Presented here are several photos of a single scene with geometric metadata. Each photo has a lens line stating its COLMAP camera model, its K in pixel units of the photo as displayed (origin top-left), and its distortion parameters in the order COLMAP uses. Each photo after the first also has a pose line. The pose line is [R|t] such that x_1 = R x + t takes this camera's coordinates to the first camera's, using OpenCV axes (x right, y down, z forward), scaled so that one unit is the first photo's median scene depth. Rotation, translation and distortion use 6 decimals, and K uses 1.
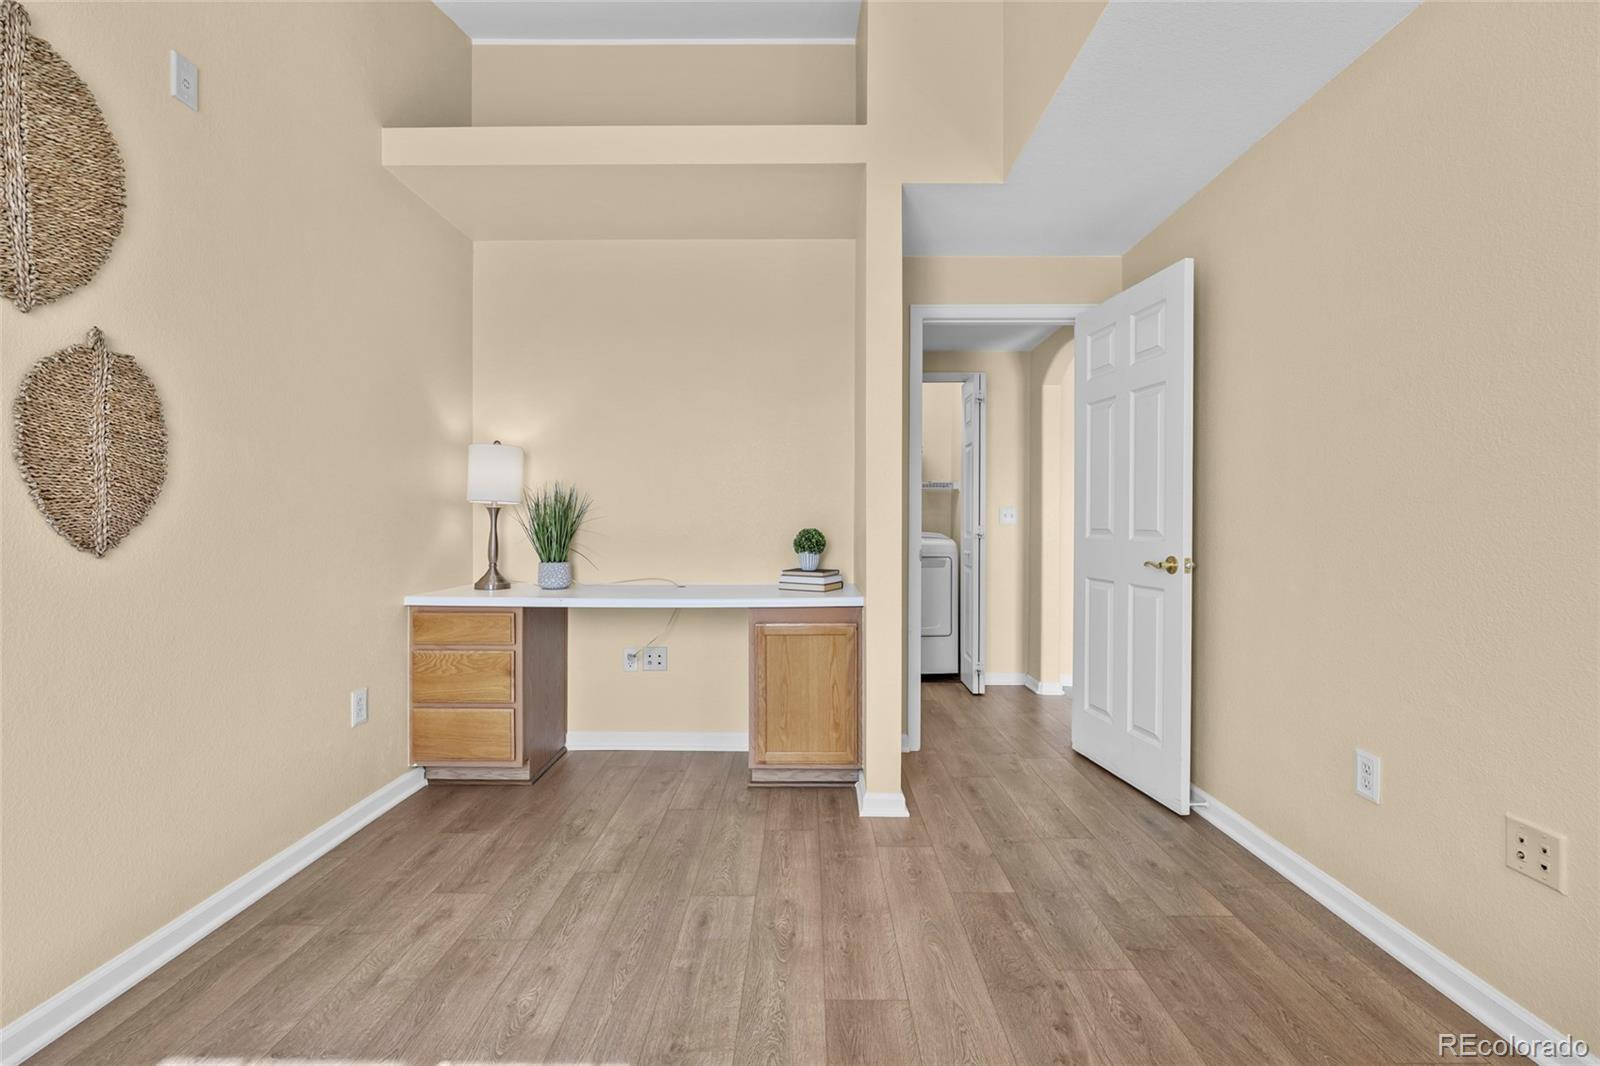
lens RADIAL K [[707.7, 0, 798.4], [0, 707.7, 521.8], [0, 0, 1]] dist [-0.009207, 0.003495]
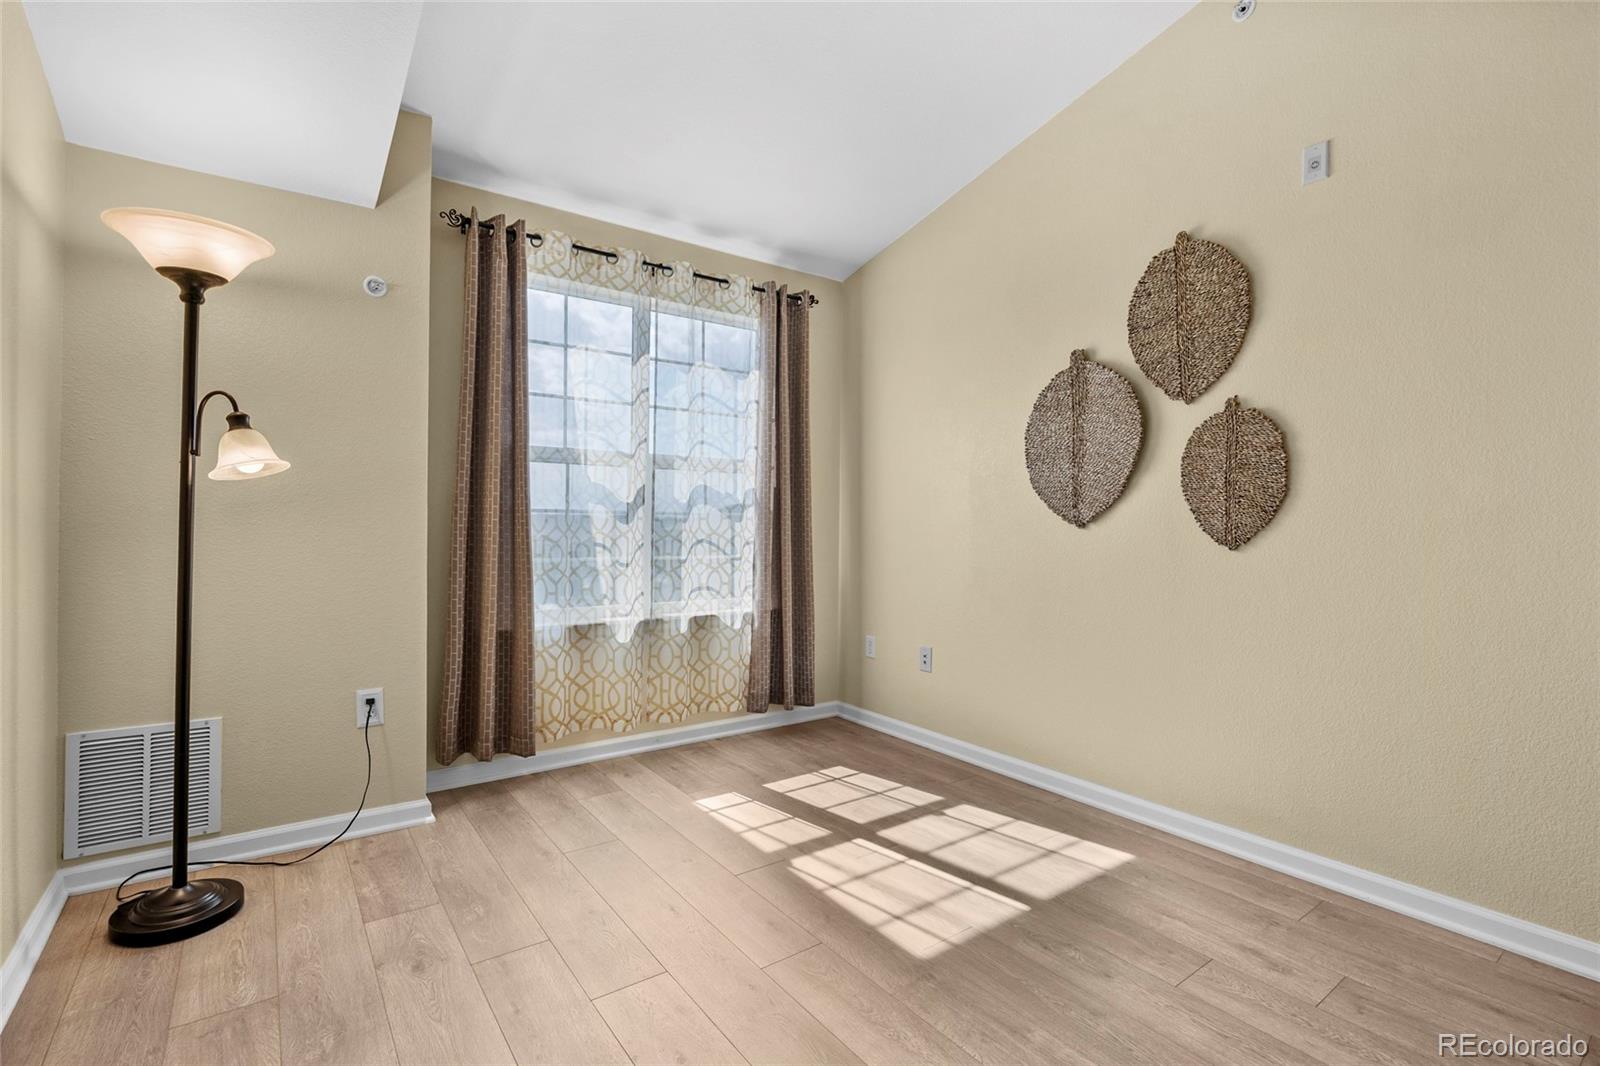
lens RADIAL K [[707.7, 0, 796.3], [0, 707.7, 528.1], [0, 0, 1]] dist [-0.009207, 0.003495]
pose [[-0.792038, -0.006993, -0.610432, 0.565988], [-0.017123, 0.999795, 0.010763, 0.001935], [0.610231, 0.018977, -0.791996, 1.416796]]
